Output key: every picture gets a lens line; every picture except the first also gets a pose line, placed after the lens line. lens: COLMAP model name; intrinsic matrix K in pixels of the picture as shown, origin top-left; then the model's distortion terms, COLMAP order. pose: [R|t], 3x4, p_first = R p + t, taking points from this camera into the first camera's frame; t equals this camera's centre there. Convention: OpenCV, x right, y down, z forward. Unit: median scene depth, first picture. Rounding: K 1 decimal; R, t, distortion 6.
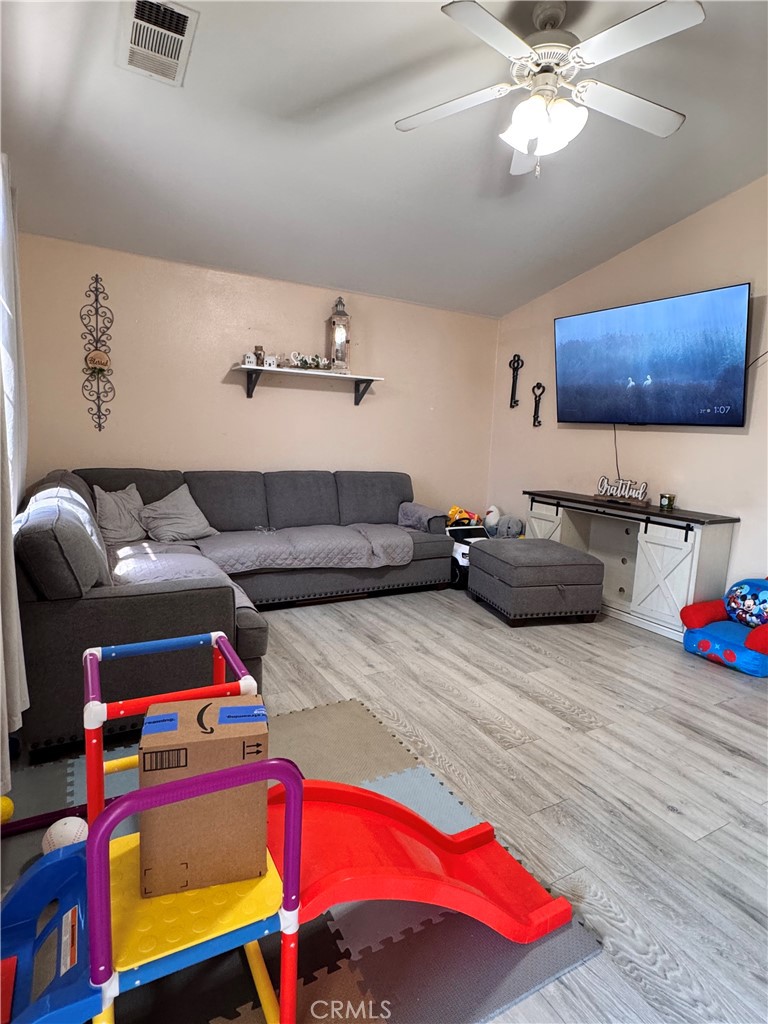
lens RADIAL K [[567.0, 0, 383.1], [0, 567.0, 508.6], [0, 0, 1]] dist [0.016524, -0.004969]
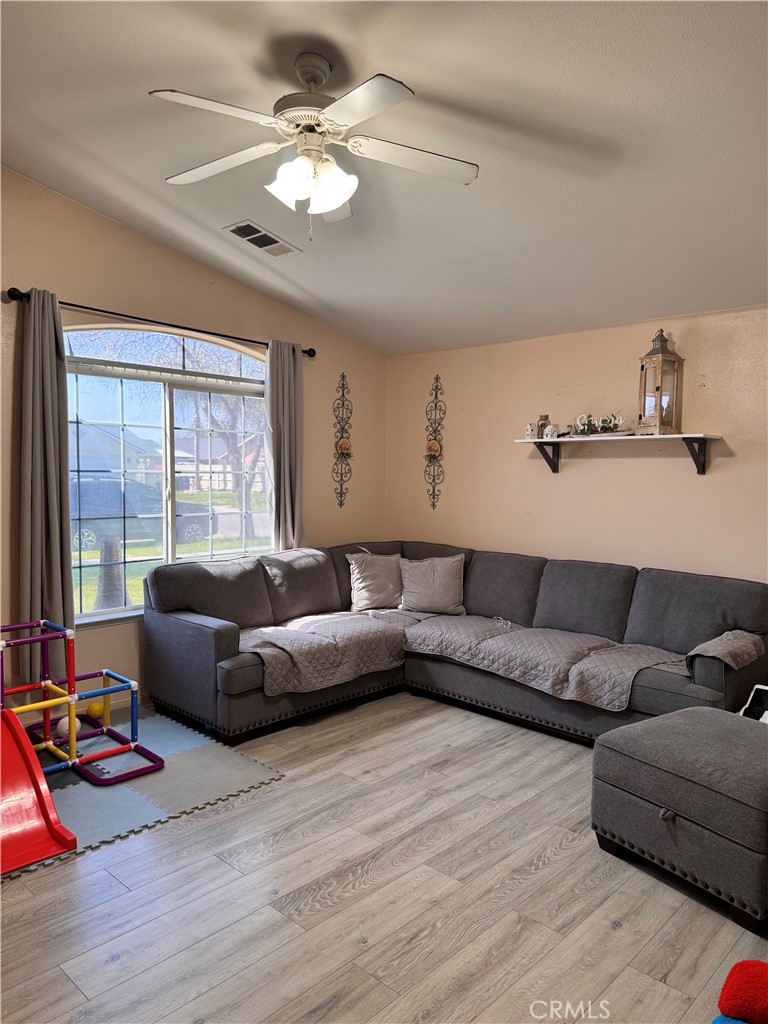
lens RADIAL K [[727.6, 0, 382.6], [0, 727.6, 510.7], [0, 0, 1]] dist [0.022448, -0.022685]
pose [[0.278679, 0.013858, -0.960284, 0.906177], [-0.131022, 0.991096, -0.023720, -0.091758], [0.951405, 0.132428, 0.278013, 0.537033]]
